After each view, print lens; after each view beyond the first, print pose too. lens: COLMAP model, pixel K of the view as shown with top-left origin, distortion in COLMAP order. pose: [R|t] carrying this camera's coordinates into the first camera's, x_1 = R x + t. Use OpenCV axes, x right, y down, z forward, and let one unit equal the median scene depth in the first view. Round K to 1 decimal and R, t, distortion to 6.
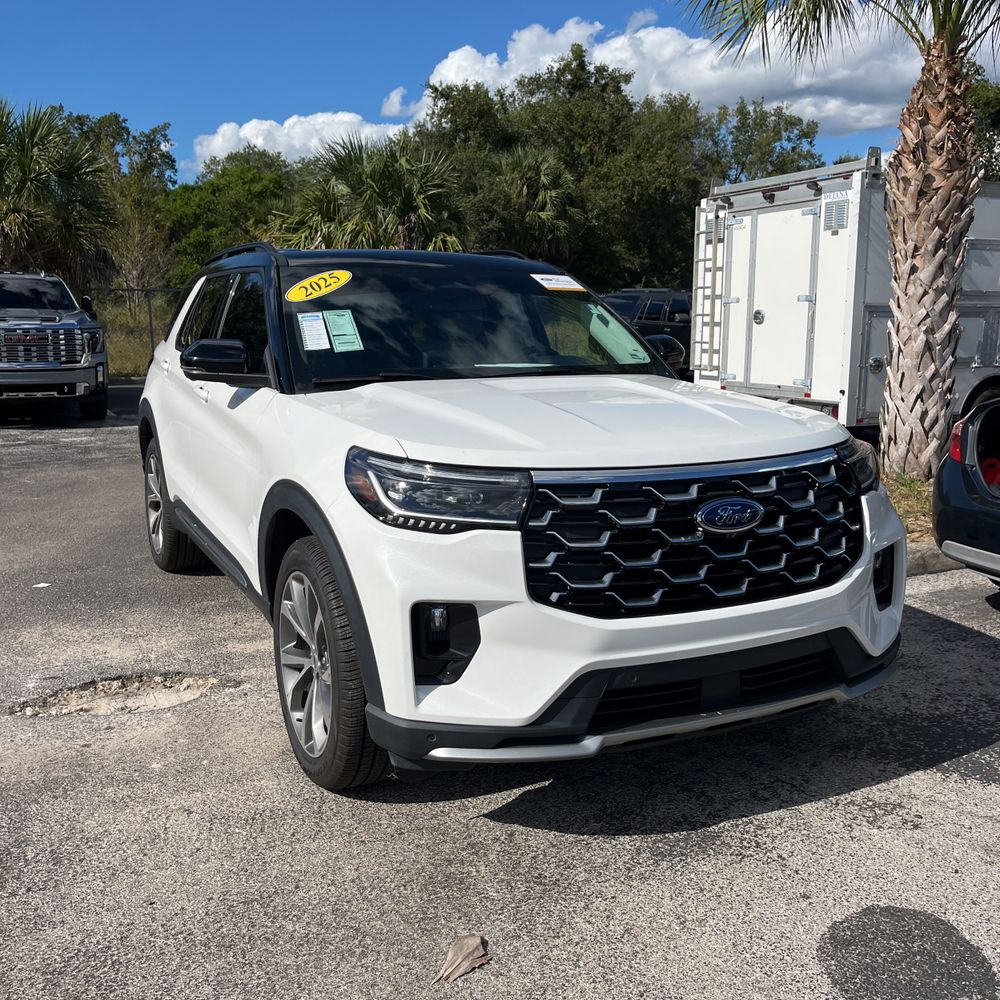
lens RADIAL K [[1042.7, 0, 515.5], [0, 1042.7, 498.8], [0, 0, 1]] dist [0.042301, -0.053588]
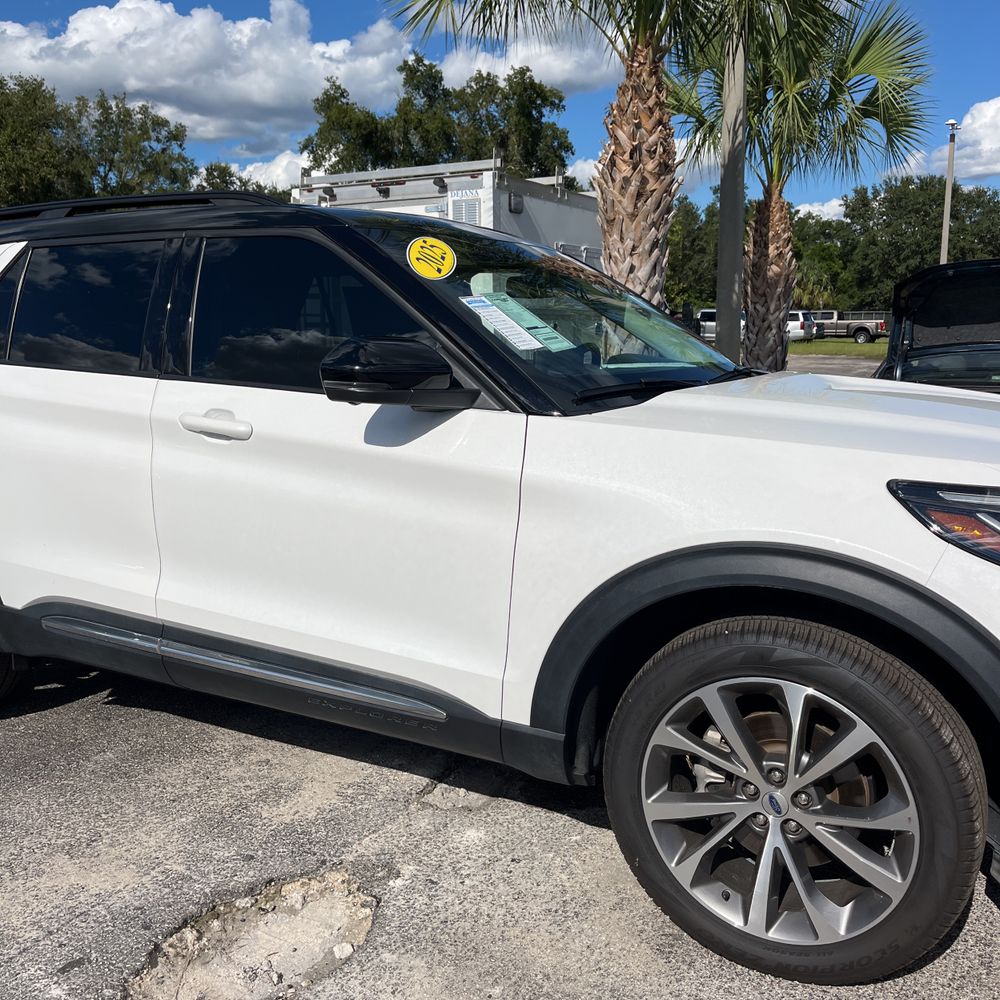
lens RADIAL K [[1019.8, 0, 558.1], [0, 1019.8, 497.0], [0, 0, 1]] dist [0.027846, -0.018271]
pose [[0.812823, -0.103339, 0.573271, -0.209178], [0.104801, 0.994023, 0.030591, -0.024103], [-0.573005, 0.035214, 0.818795, 0.167213]]
